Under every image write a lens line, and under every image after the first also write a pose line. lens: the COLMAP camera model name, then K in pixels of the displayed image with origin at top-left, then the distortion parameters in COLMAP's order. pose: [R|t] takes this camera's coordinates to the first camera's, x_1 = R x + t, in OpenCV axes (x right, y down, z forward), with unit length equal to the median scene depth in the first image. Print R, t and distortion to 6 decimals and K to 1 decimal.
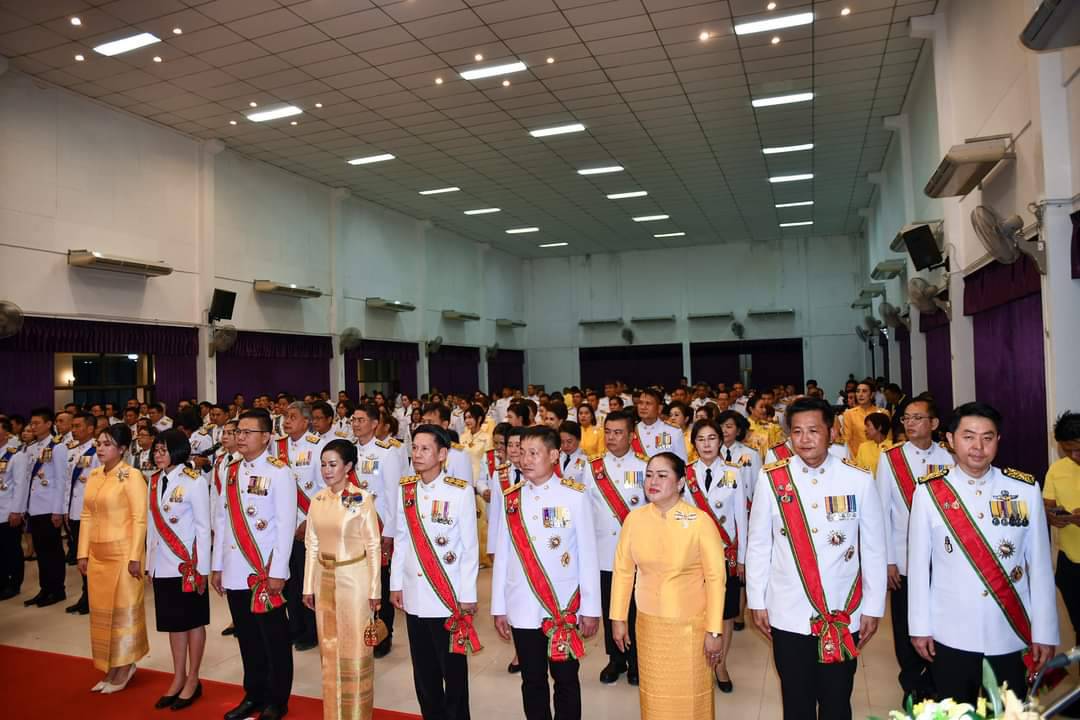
lens RADIAL K [[755.4, 0, 534.3], [0, 755.4, 363.0], [0, 0, 1]] dist [-0.133385, 0.077534]
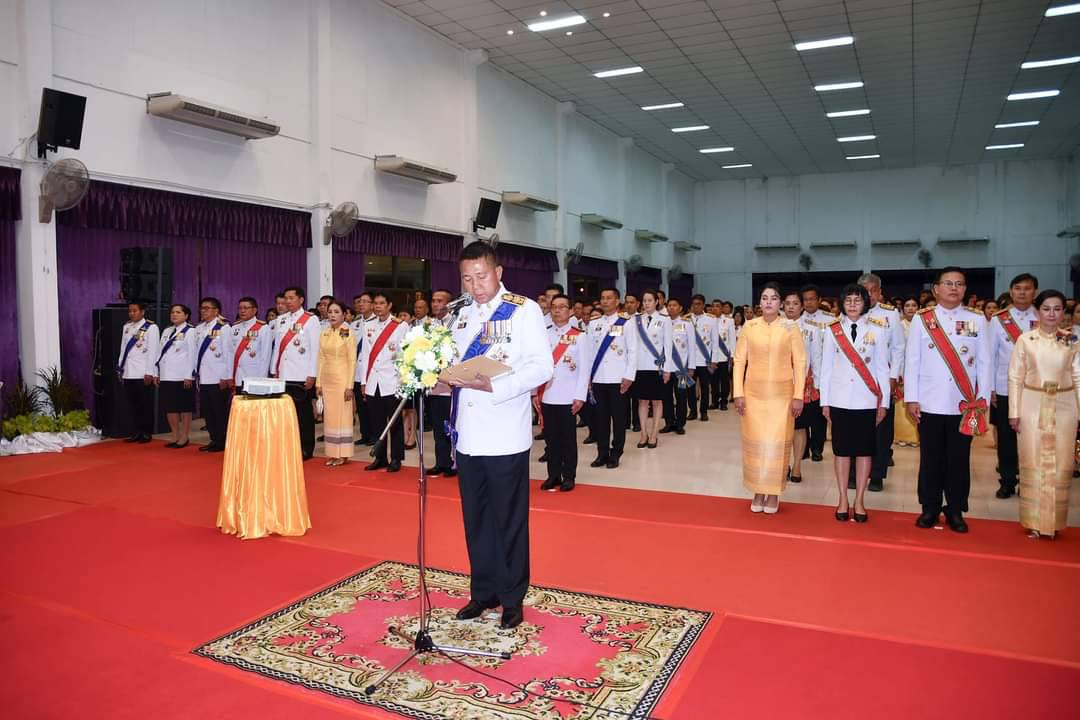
lens RADIAL K [[776.1, 0, 540.0], [0, 776.1, 360.0], [0, 0, 1]] dist [-0.136896, 0.082784]
pose [[0.992541, 0.030245, -0.118097, -0.164284], [-0.020227, 0.996165, 0.085124, 0.023126], [0.120218, -0.082100, 0.989347, -0.049540]]
